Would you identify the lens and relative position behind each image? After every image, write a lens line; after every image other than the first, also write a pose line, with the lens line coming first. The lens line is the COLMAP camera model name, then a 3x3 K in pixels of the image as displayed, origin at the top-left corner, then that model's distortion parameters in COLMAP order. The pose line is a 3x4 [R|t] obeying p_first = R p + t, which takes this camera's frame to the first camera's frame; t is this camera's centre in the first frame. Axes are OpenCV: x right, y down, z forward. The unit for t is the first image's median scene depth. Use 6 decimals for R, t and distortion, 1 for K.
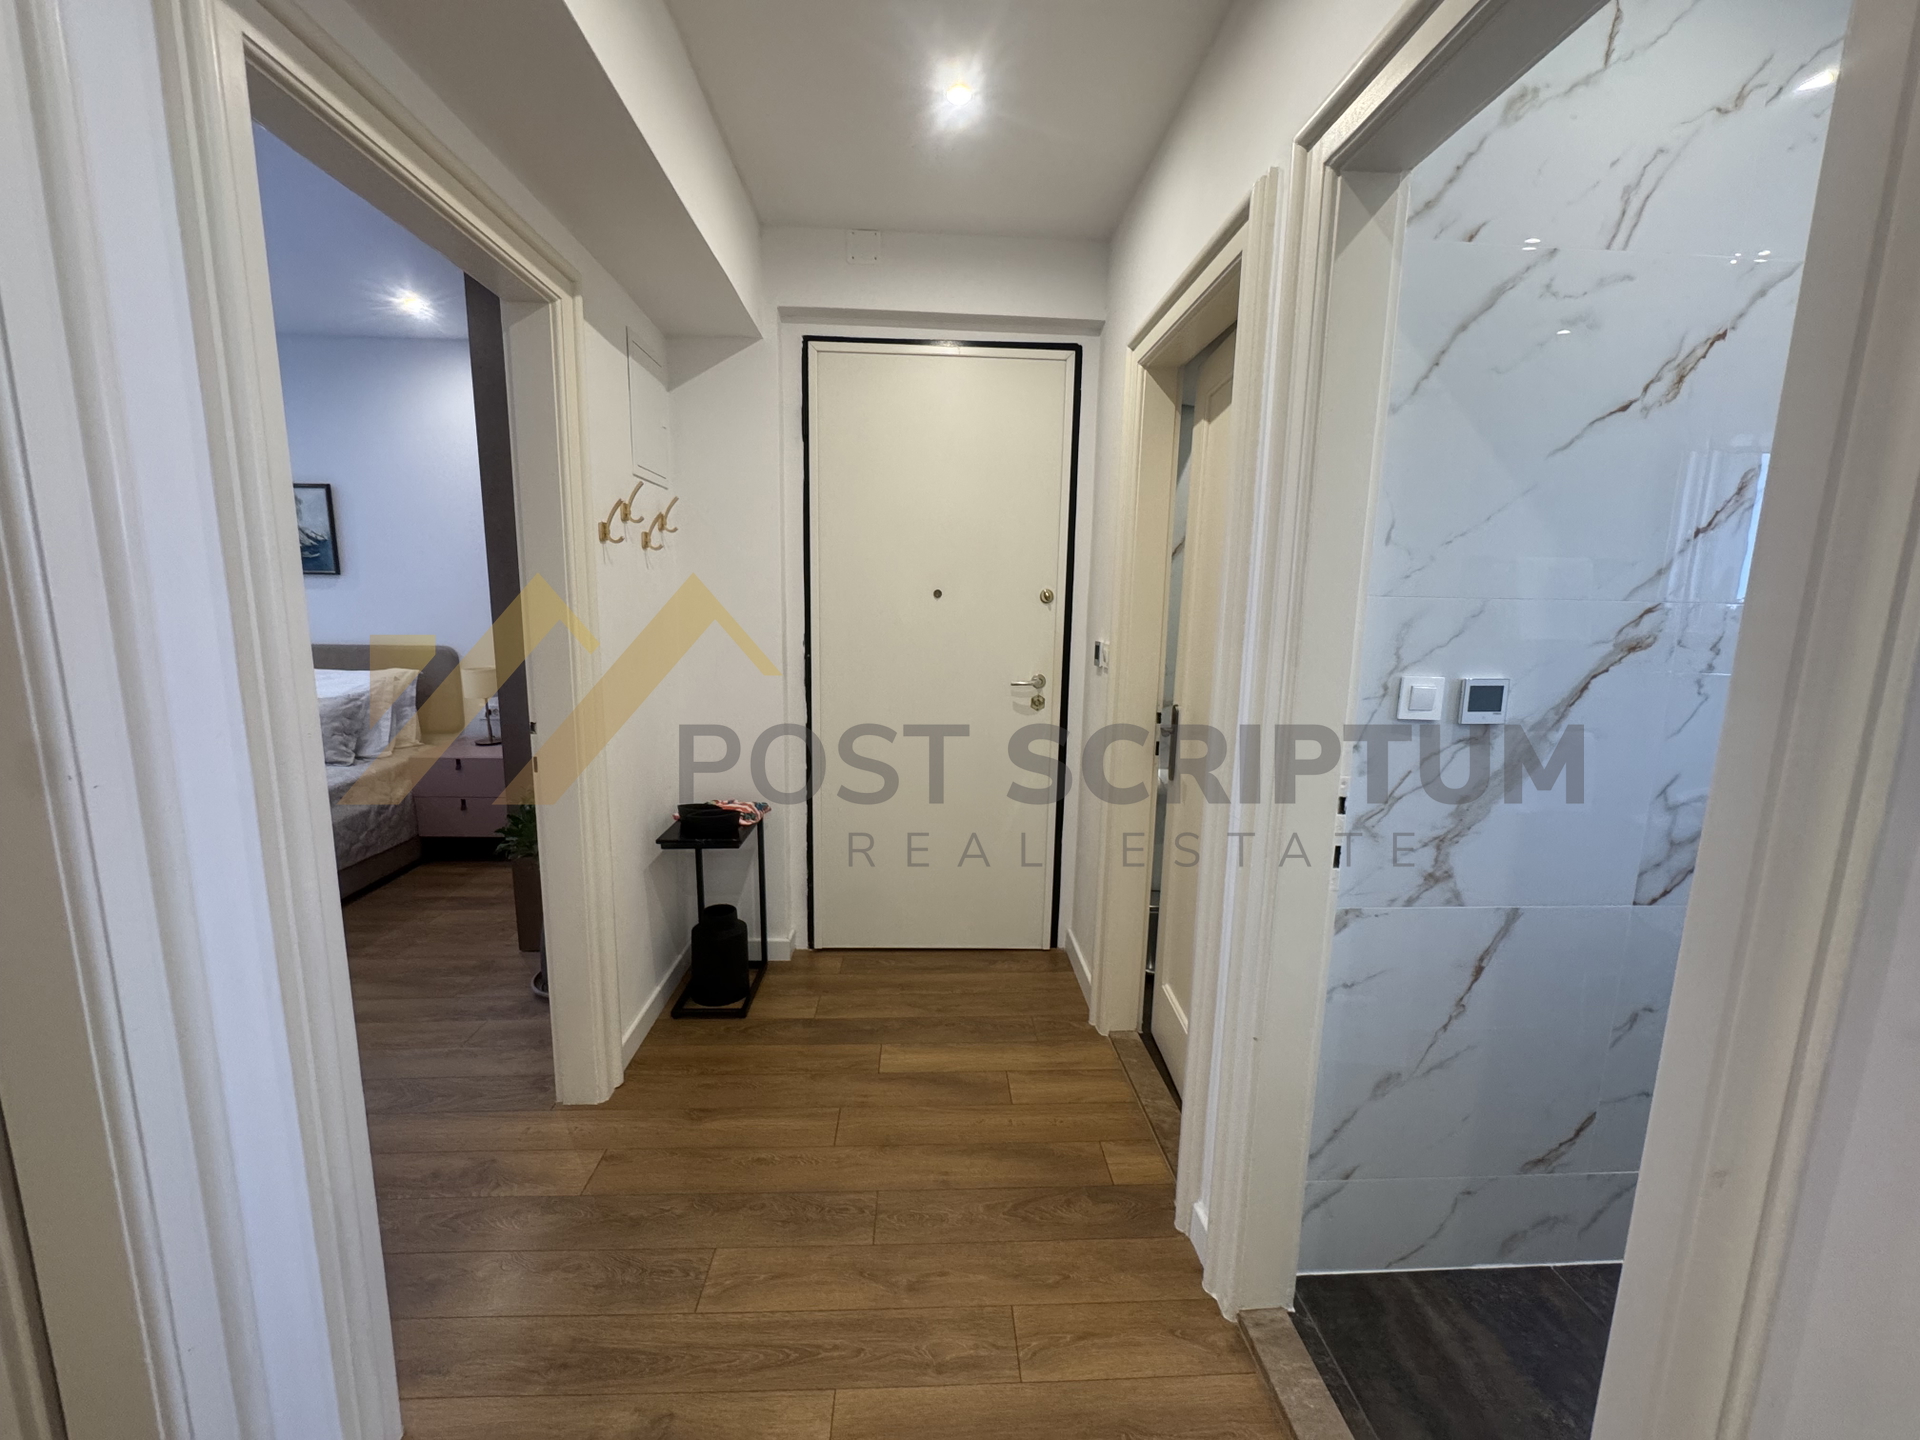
lens RADIAL K [[769.6, 0, 960.0], [0, 769.6, 720.0], [0, 0, 1]] dist [-0.003812, 0.000597]
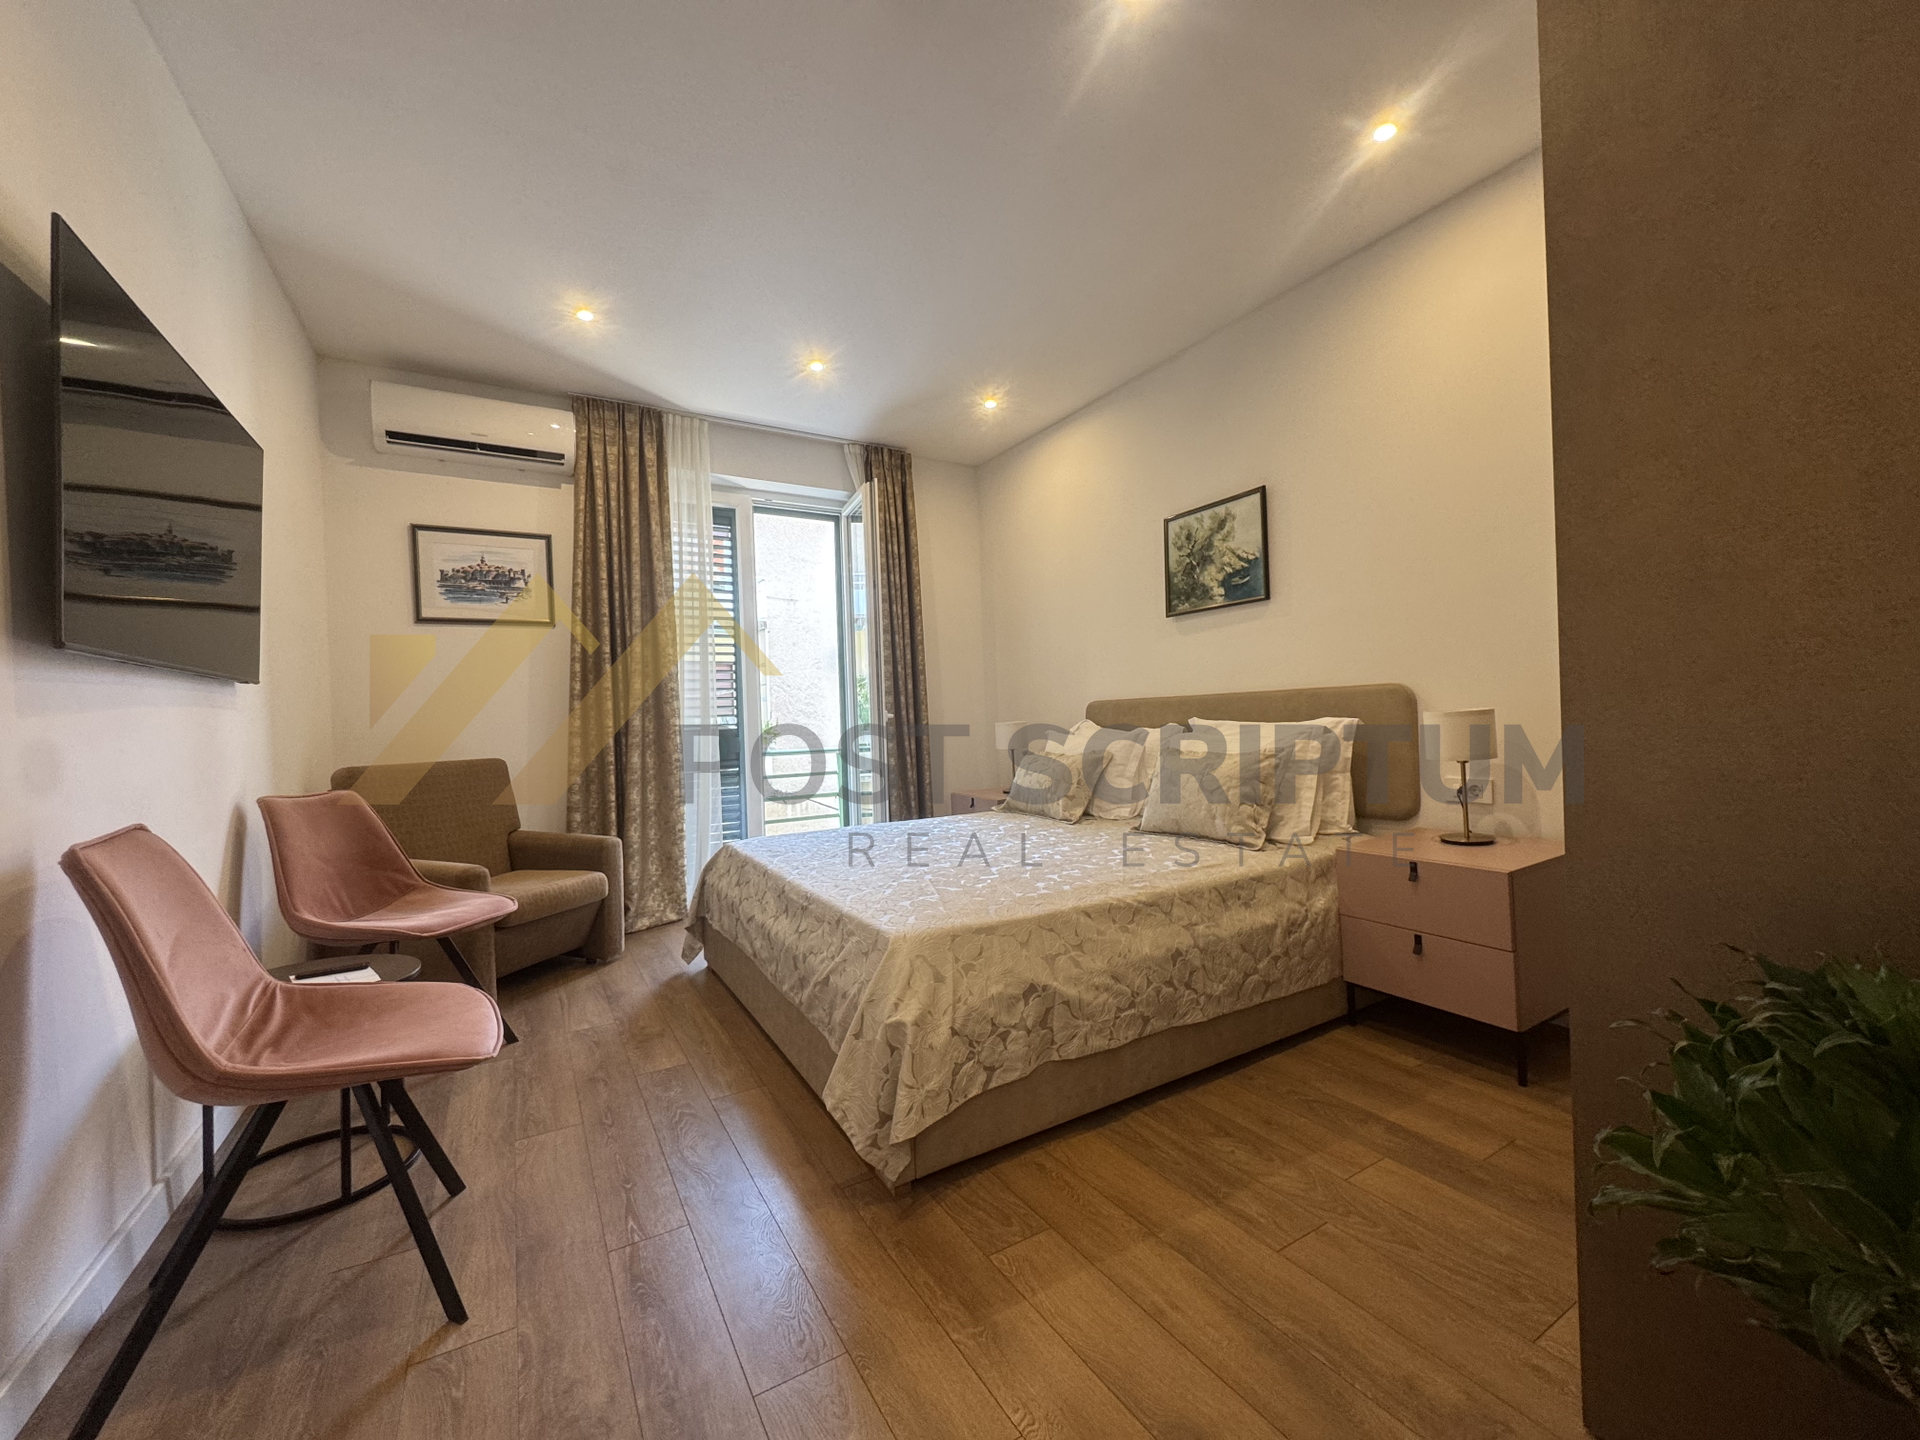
lens RADIAL K [[769.6, 0, 960.0], [0, 769.6, 720.0], [0, 0, 1]] dist [-0.003812, 0.000597]
pose [[0.467005, -0.026998, -0.883842, -0.301153], [-0.097428, 0.991877, -0.081777, 0.025185], [0.878871, 0.124301, 0.460582, 0.424573]]
